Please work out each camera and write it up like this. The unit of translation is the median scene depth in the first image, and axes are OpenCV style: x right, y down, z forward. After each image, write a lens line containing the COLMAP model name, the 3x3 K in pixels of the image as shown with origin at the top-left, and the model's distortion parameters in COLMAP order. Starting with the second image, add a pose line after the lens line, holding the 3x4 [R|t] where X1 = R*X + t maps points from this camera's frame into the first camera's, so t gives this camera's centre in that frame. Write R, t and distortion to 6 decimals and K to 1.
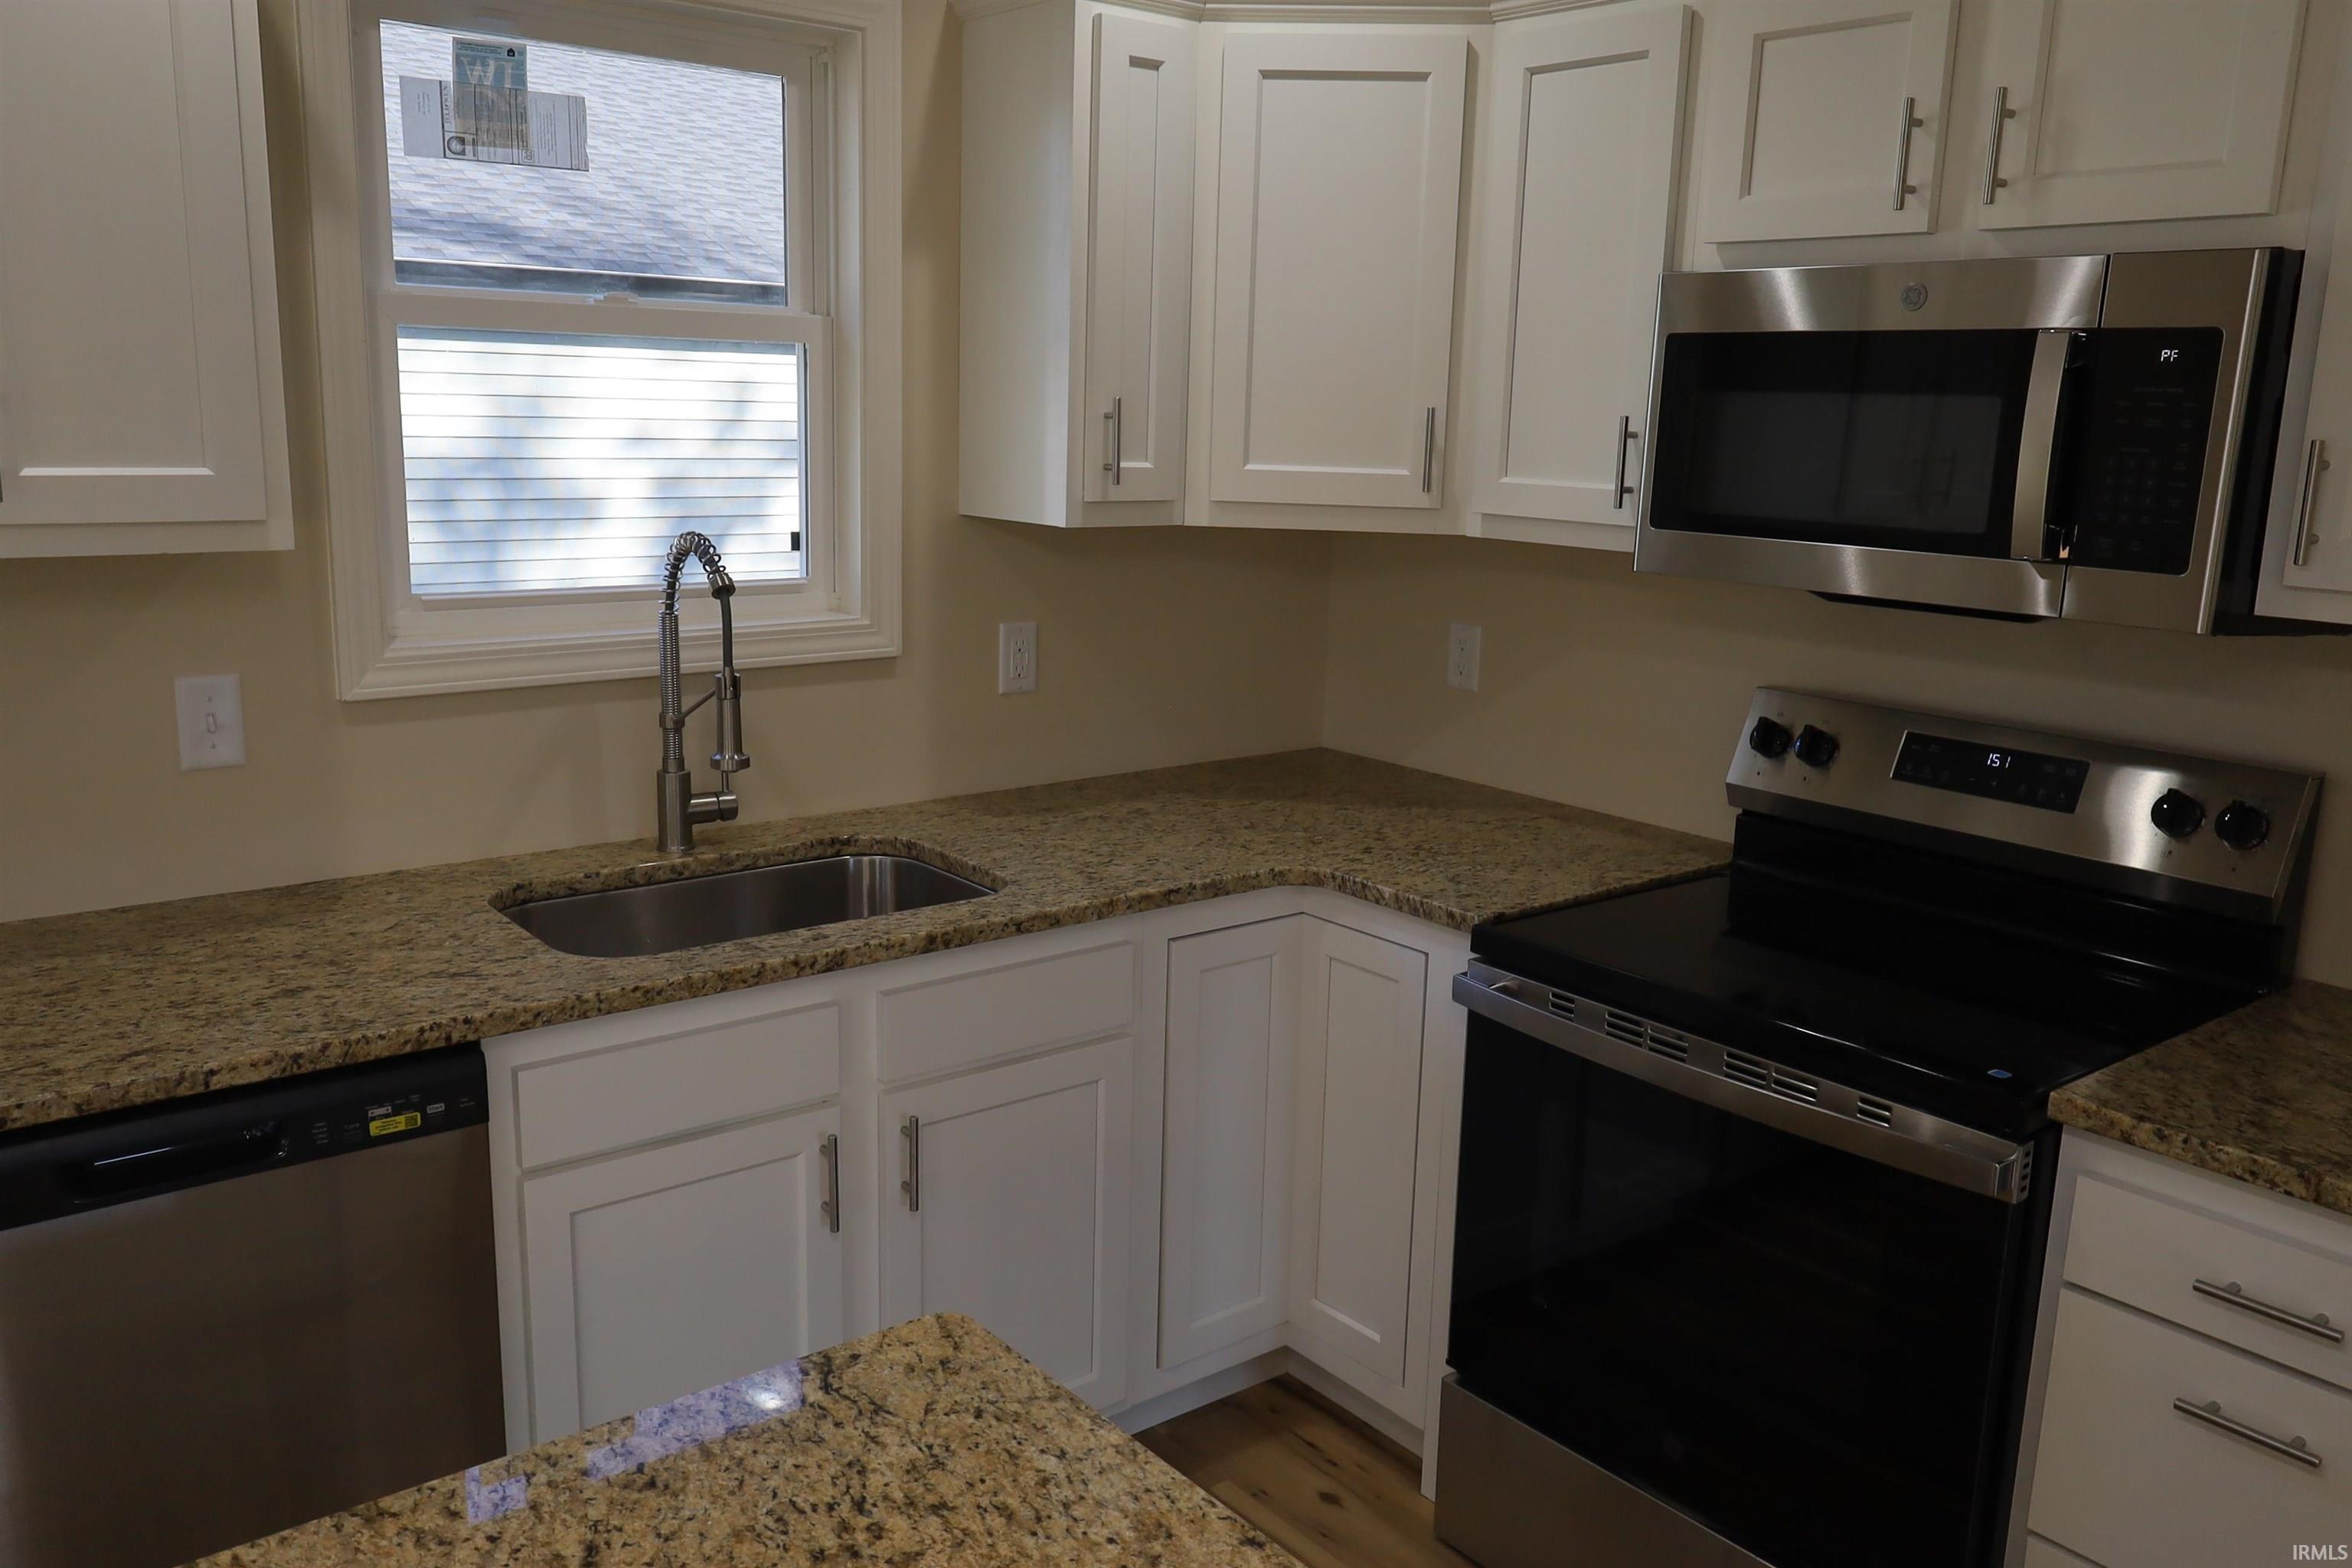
lens RADIAL K [[1836.0, 0, 1186.8], [0, 1836.0, 779.6], [0, 0, 1]] dist [-0.003525, 0.005358]
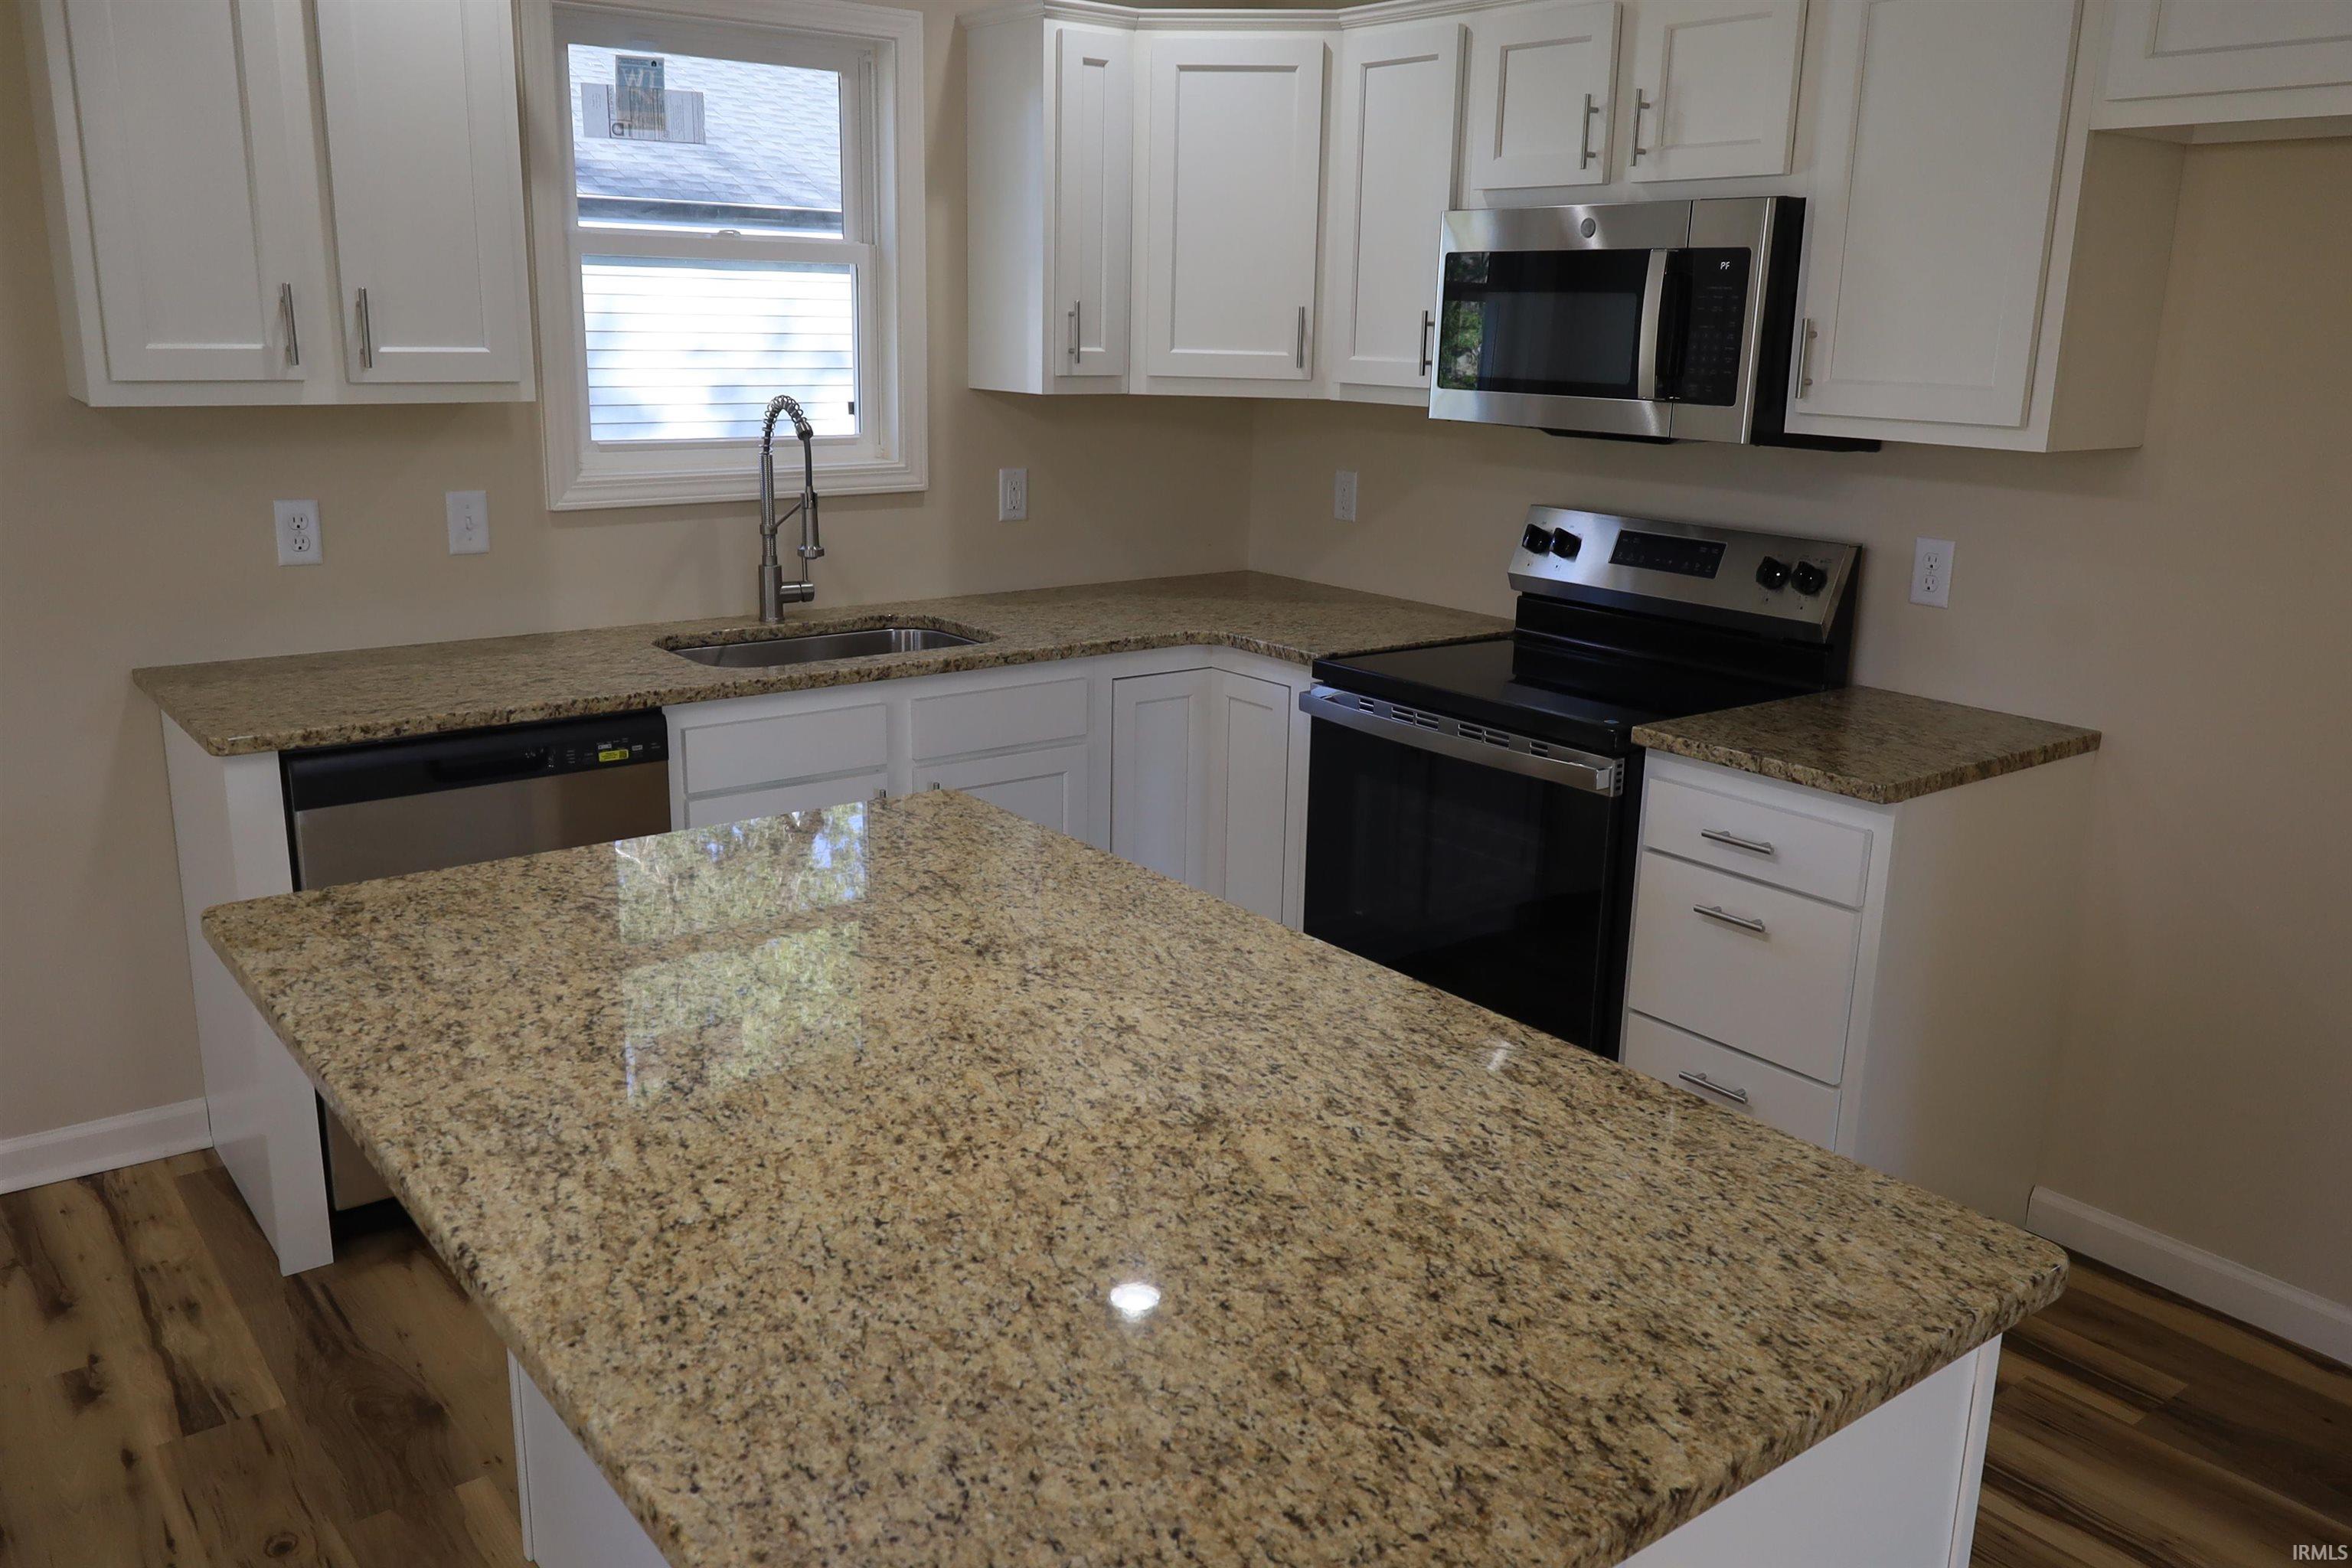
lens RADIAL K [[1836.0, 0, 1186.8], [0, 1836.0, 779.6], [0, 0, 1]] dist [-0.003525, 0.005358]
pose [[0.999754, -0.002248, -0.022072, 0.082687], [0.003184, 0.999093, 0.042468, 0.108236], [0.021956, -0.042528, 0.998854, -0.460359]]
